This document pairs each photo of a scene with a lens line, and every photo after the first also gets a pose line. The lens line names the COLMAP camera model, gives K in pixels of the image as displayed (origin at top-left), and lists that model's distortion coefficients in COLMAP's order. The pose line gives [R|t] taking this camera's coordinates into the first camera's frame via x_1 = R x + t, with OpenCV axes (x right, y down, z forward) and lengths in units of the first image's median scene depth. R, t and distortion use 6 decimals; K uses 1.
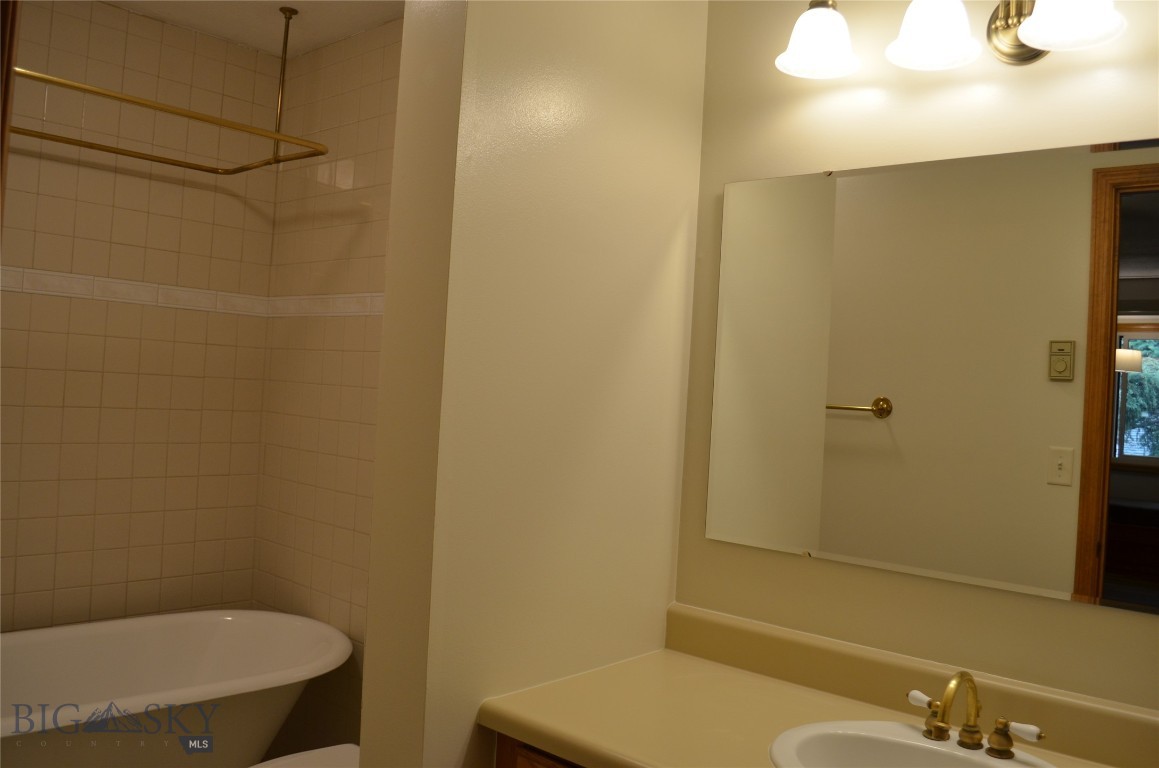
lens RADIAL K [[918.5, 0, 610.5], [0, 918.5, 373.9], [0, 0, 1]] dist [-0.084026, 0.012825]
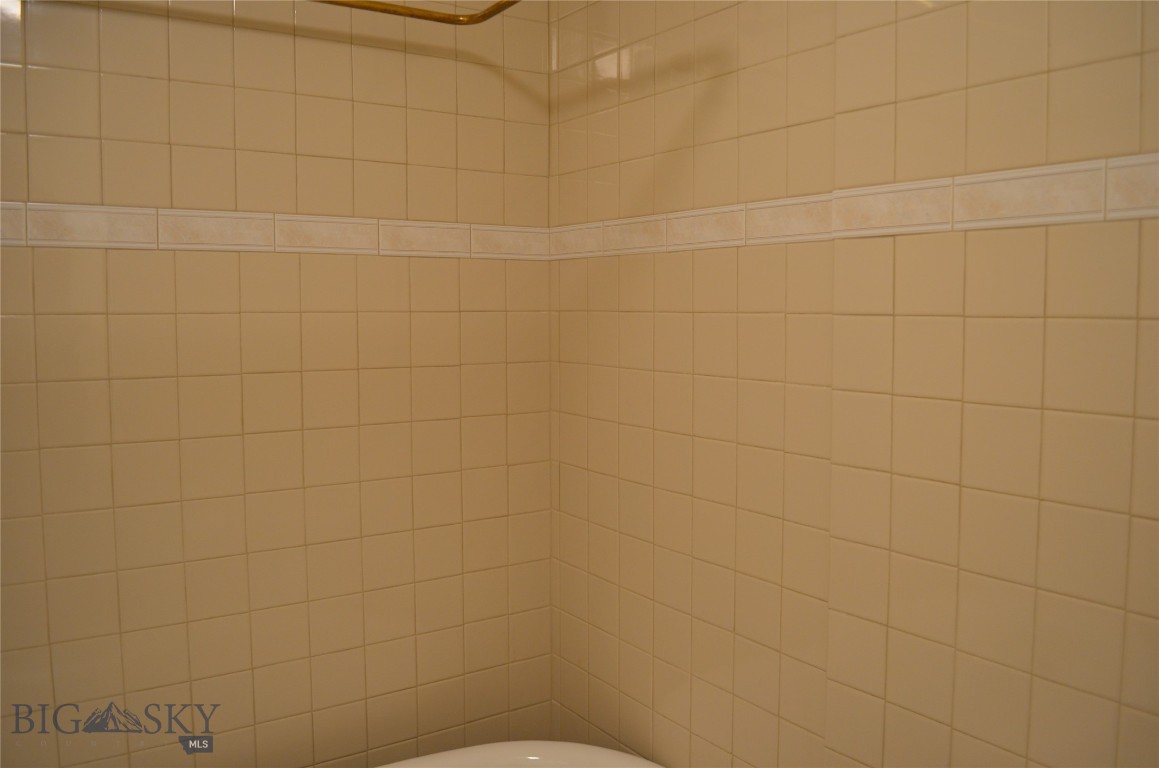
lens RADIAL K [[918.5, 0, 581.4], [0, 918.5, 383.3], [0, 0, 1]] dist [-0.084026, 0.012825]
pose [[0.955857, -0.030096, -0.292286, -0.192181], [0.056973, 0.994846, 0.083880, -0.032835], [0.288255, -0.096830, 0.952645, 0.435132]]
